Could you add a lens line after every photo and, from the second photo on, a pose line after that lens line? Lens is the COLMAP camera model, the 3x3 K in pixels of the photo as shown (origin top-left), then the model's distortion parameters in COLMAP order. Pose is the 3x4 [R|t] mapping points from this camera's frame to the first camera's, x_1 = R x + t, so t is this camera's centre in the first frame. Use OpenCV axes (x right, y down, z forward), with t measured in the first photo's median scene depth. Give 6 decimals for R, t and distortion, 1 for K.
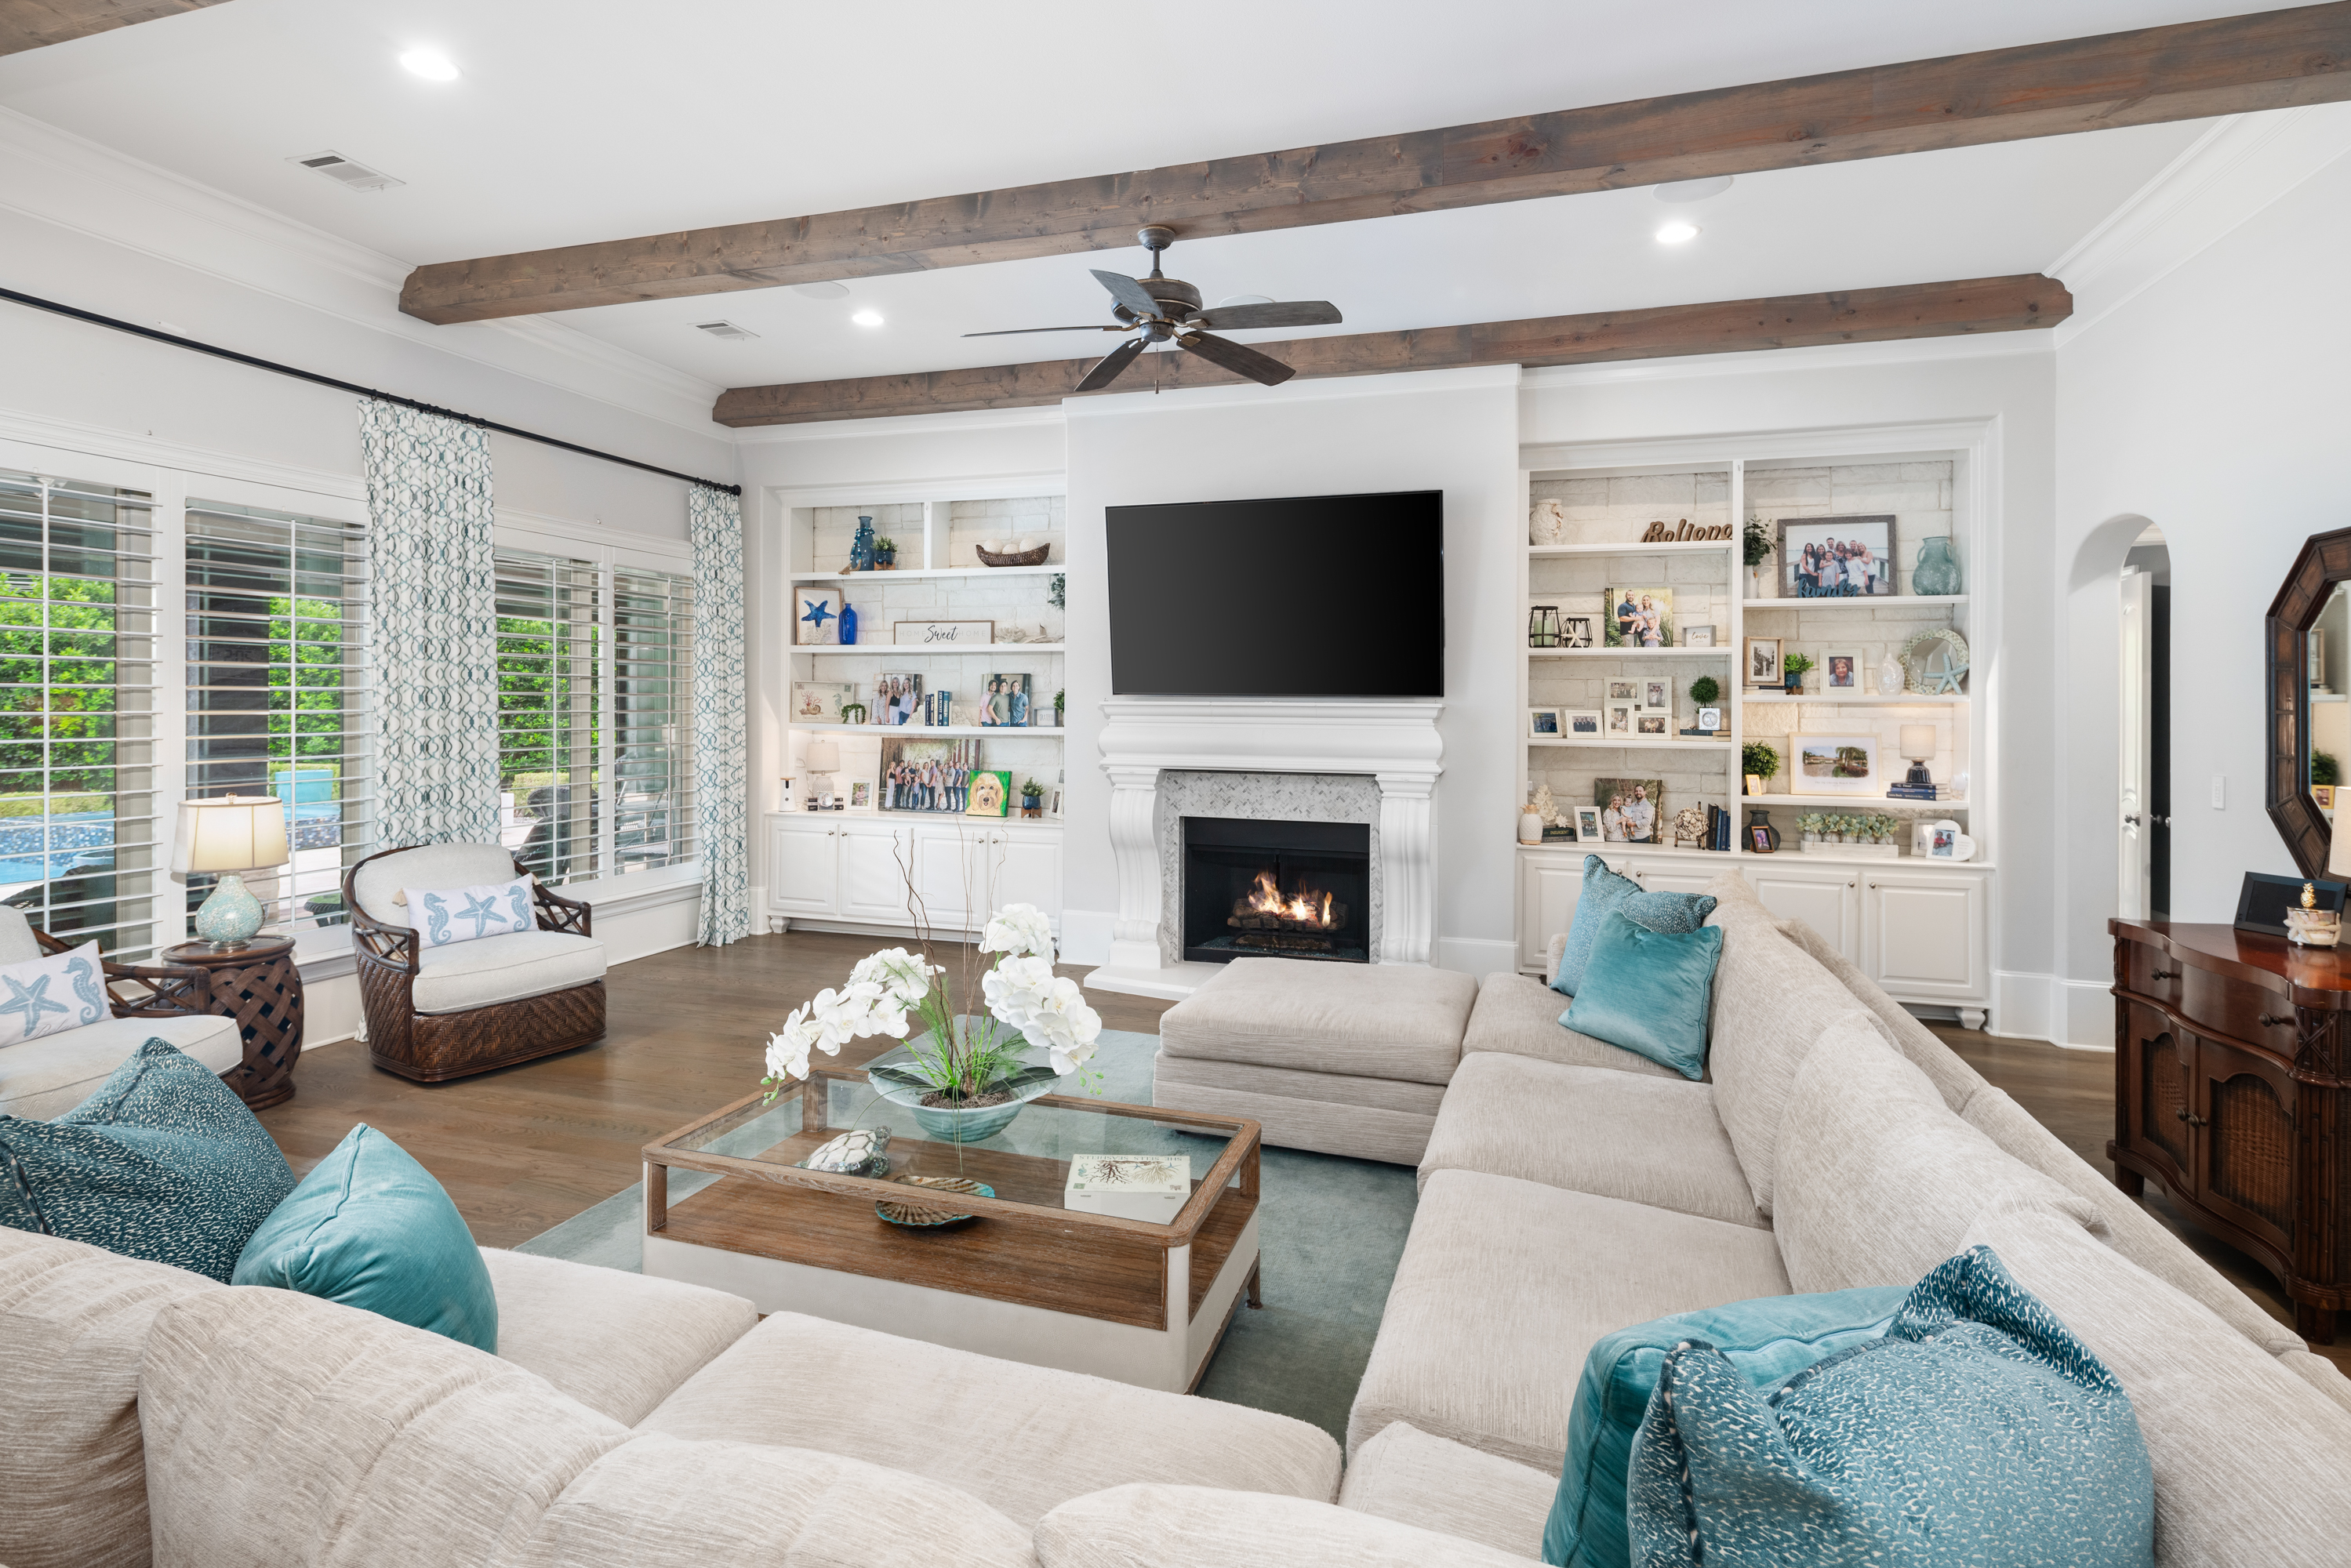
lens RADIAL K [[1155.0, 0, 1167.4], [0, 1155.0, 702.1], [0, 0, 1]] dist [0.006764, -0.003640]
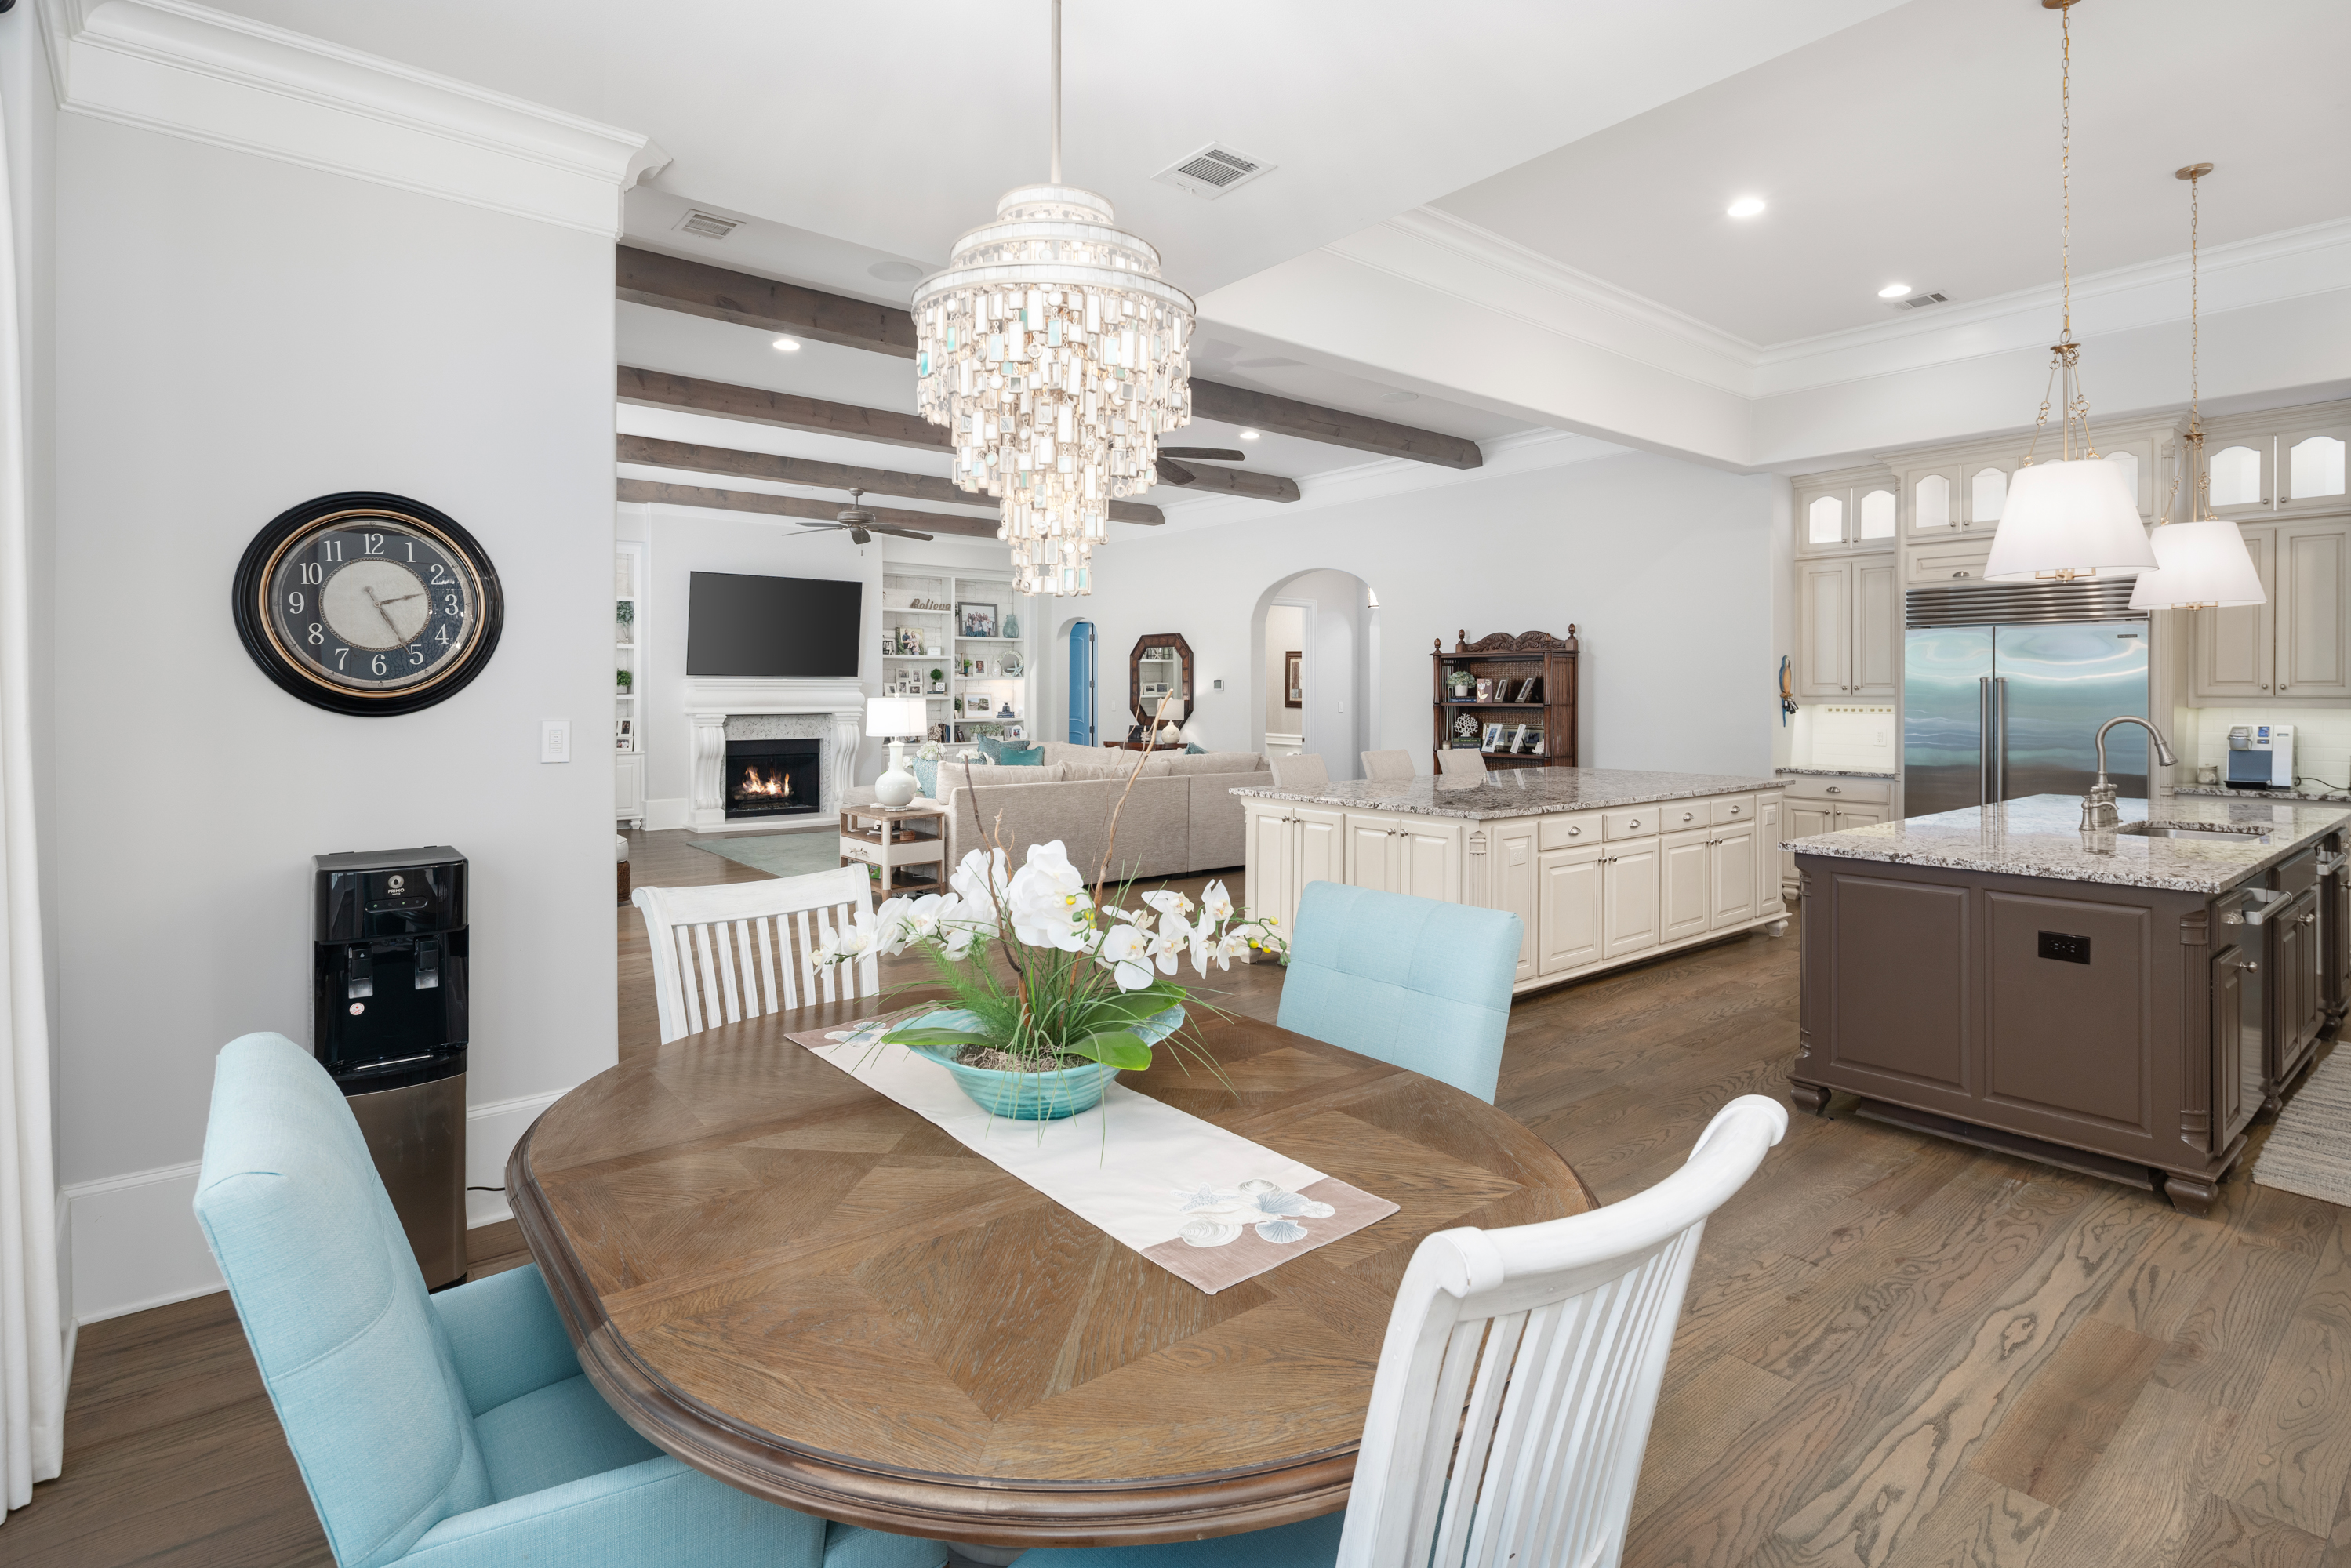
lens RADIAL K [[1155.0, 0, 1200.9], [0, 1155.0, 691.0], [0, 0, 1]] dist [0.006764, -0.003640]
pose [[0.539271, -0.008573, 0.842089, -1.201118], [0.002418, 0.999960, 0.008631, 0.003966], [-0.842129, -0.002618, 0.539270, -0.690113]]
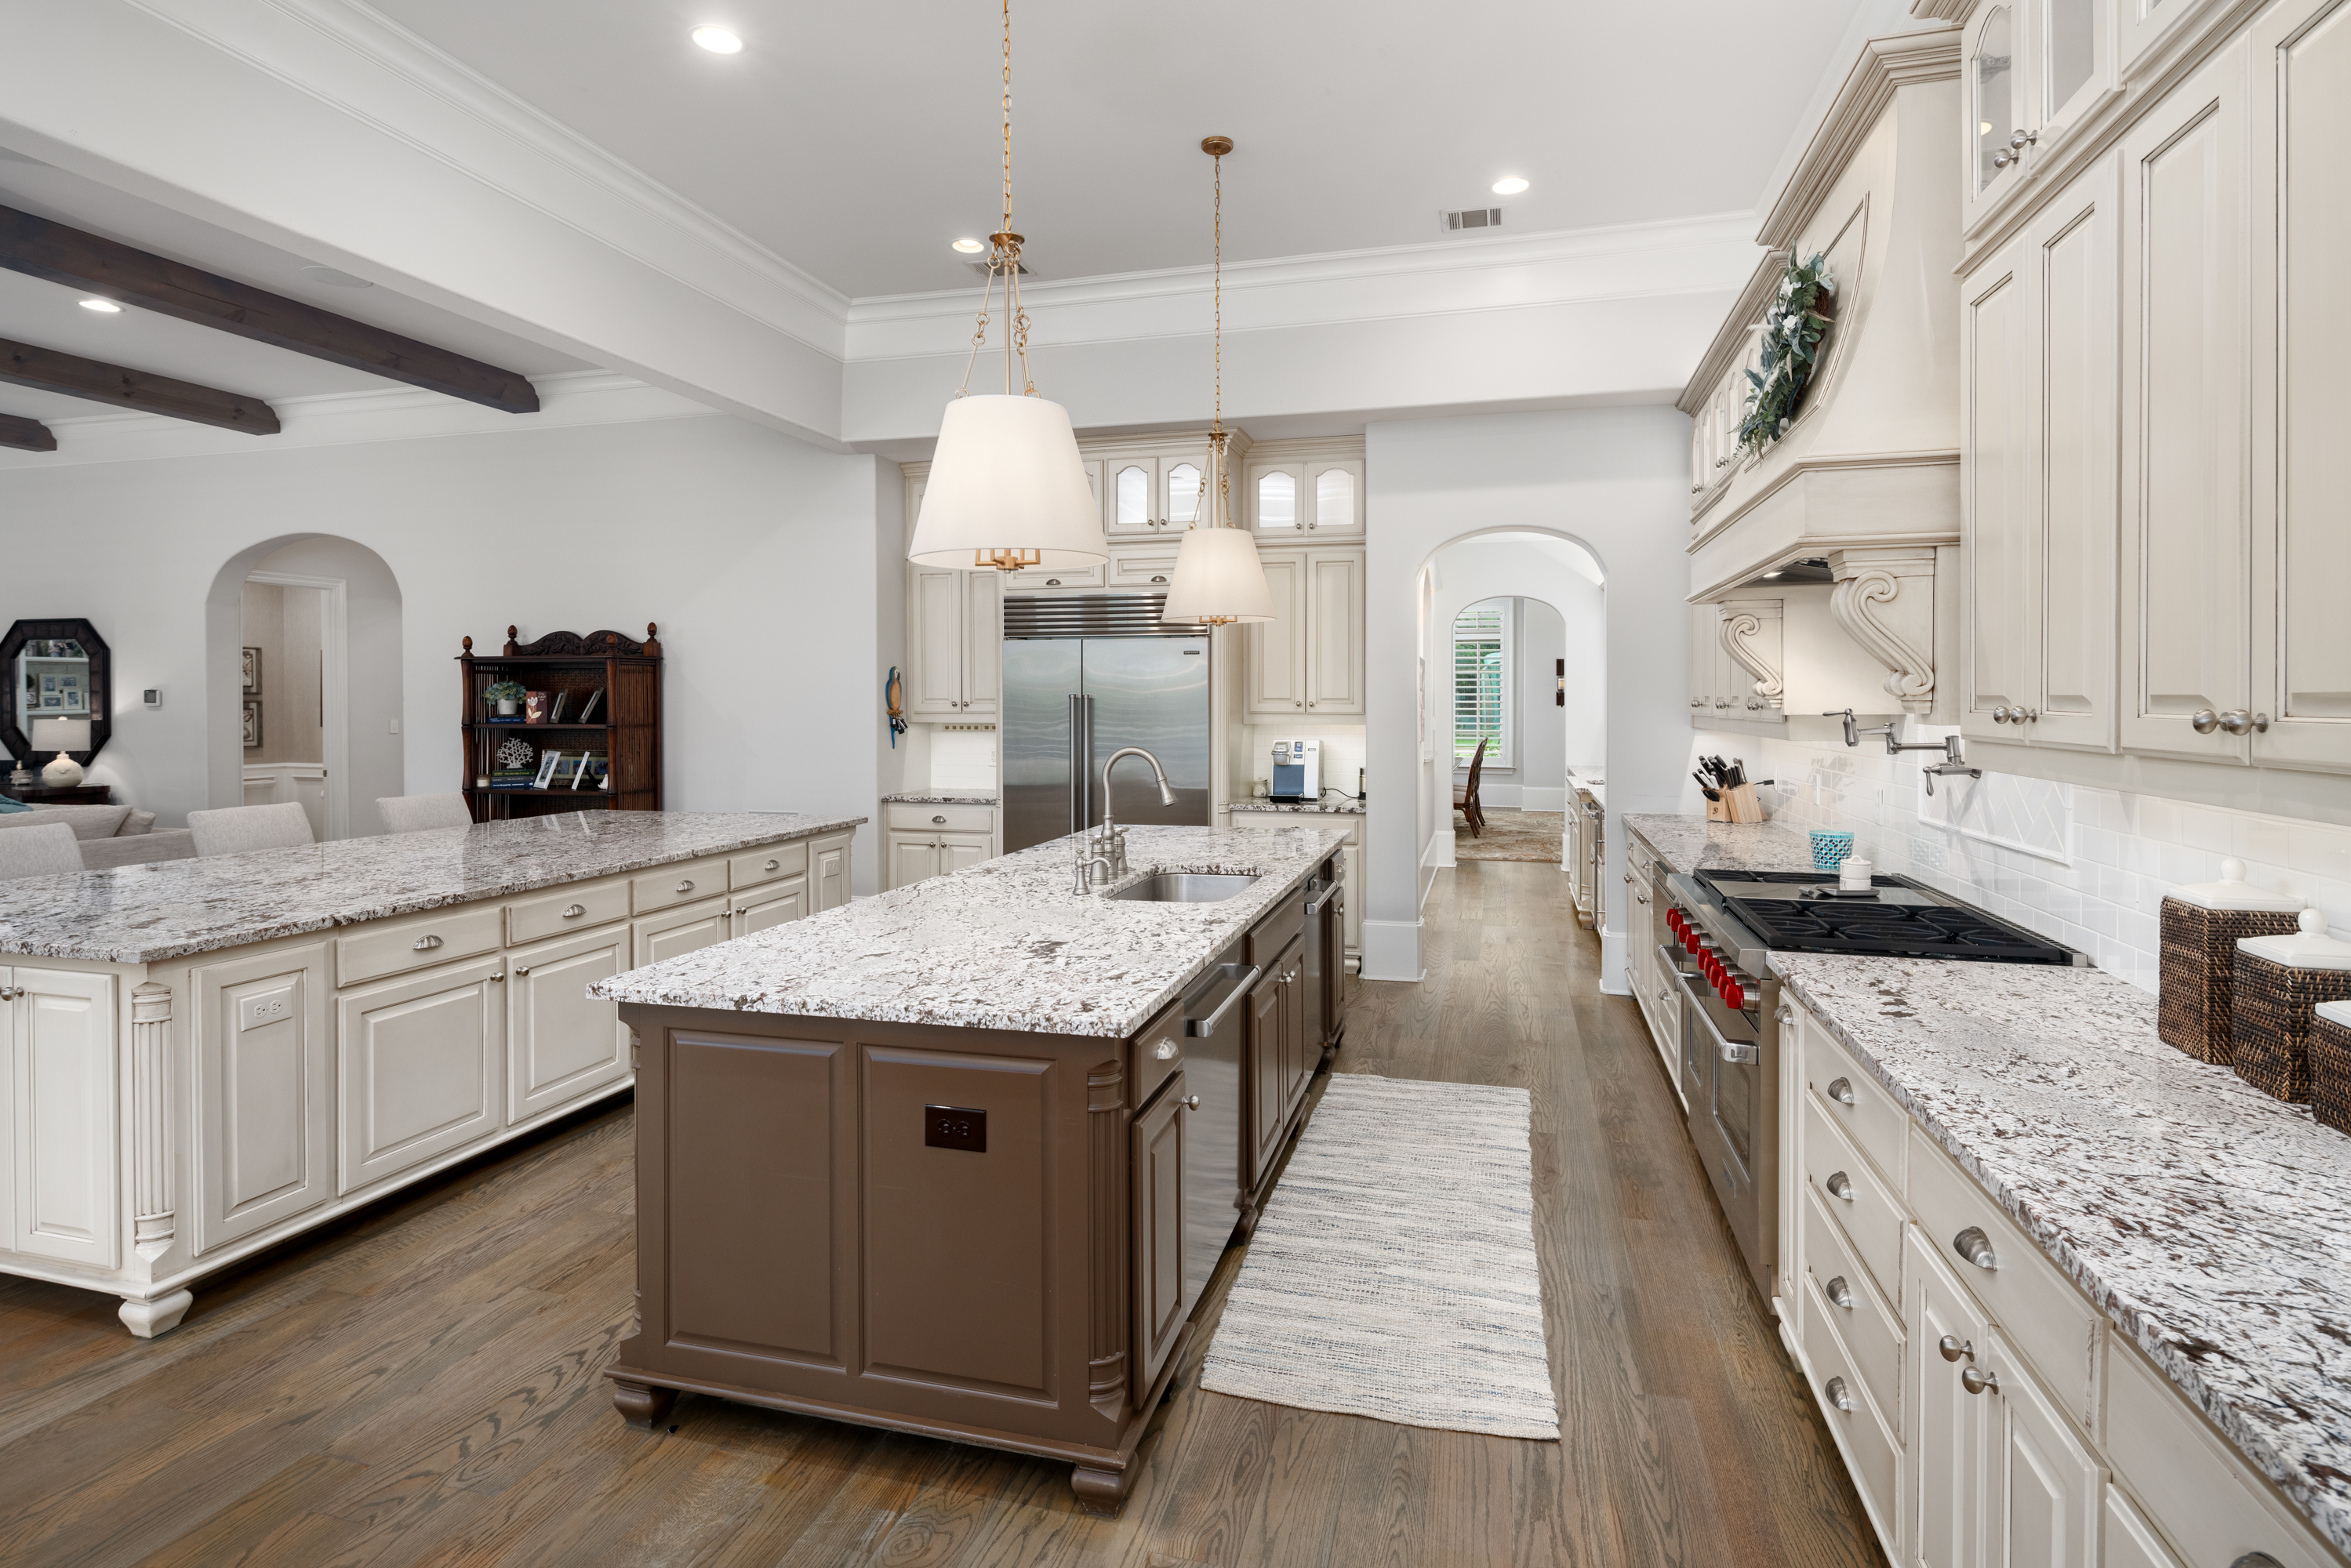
lens RADIAL K [[1155.0, 0, 1179.6], [0, 1155.0, 697.4], [0, 0, 1]] dist [0.006764, -0.003640]
pose [[-0.028097, -0.008387, 0.999570, -0.880157], [-0.002112, 0.999963, 0.008331, -0.003460], [-0.999603, -0.001877, -0.028114, -0.794712]]
